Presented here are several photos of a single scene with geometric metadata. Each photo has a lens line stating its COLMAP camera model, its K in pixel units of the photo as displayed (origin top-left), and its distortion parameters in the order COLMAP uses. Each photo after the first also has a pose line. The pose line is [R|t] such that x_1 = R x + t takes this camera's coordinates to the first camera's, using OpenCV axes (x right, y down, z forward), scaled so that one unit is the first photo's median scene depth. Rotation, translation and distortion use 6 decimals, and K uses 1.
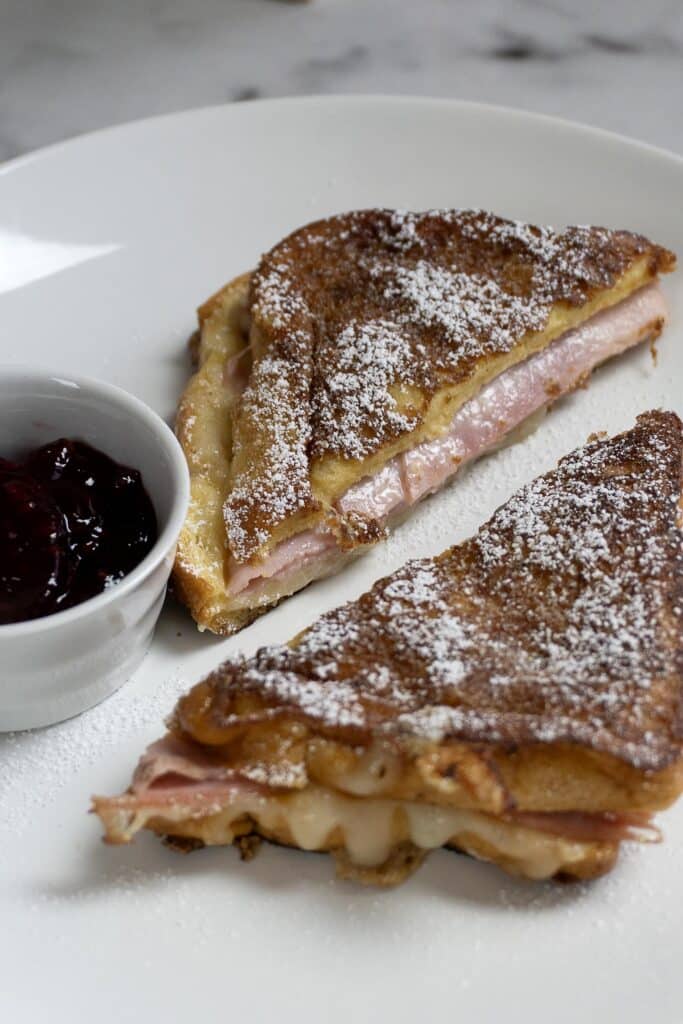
lens RADIAL K [[1511.3, 0, 341.6], [0, 1511.3, 512.0], [0, 0, 1]] dist [0.016388, 0.000000]
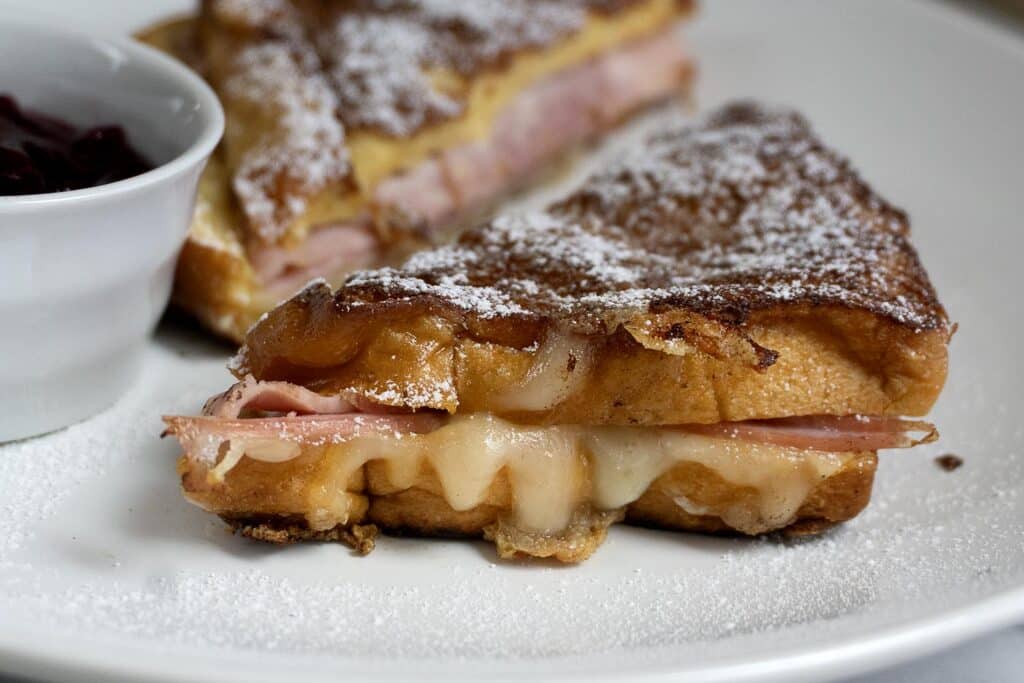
lens RADIAL K [[1827.4, 0, 511.7], [0, 1827.4, 341.3], [0, 0, 1]] dist [0.046426, 0.000000]
pose [[0.959283, -0.030358, 0.280809, -0.227782], [0.106173, 0.960048, -0.258911, 0.357637], [-0.261730, 0.278184, 0.924181, 0.185398]]
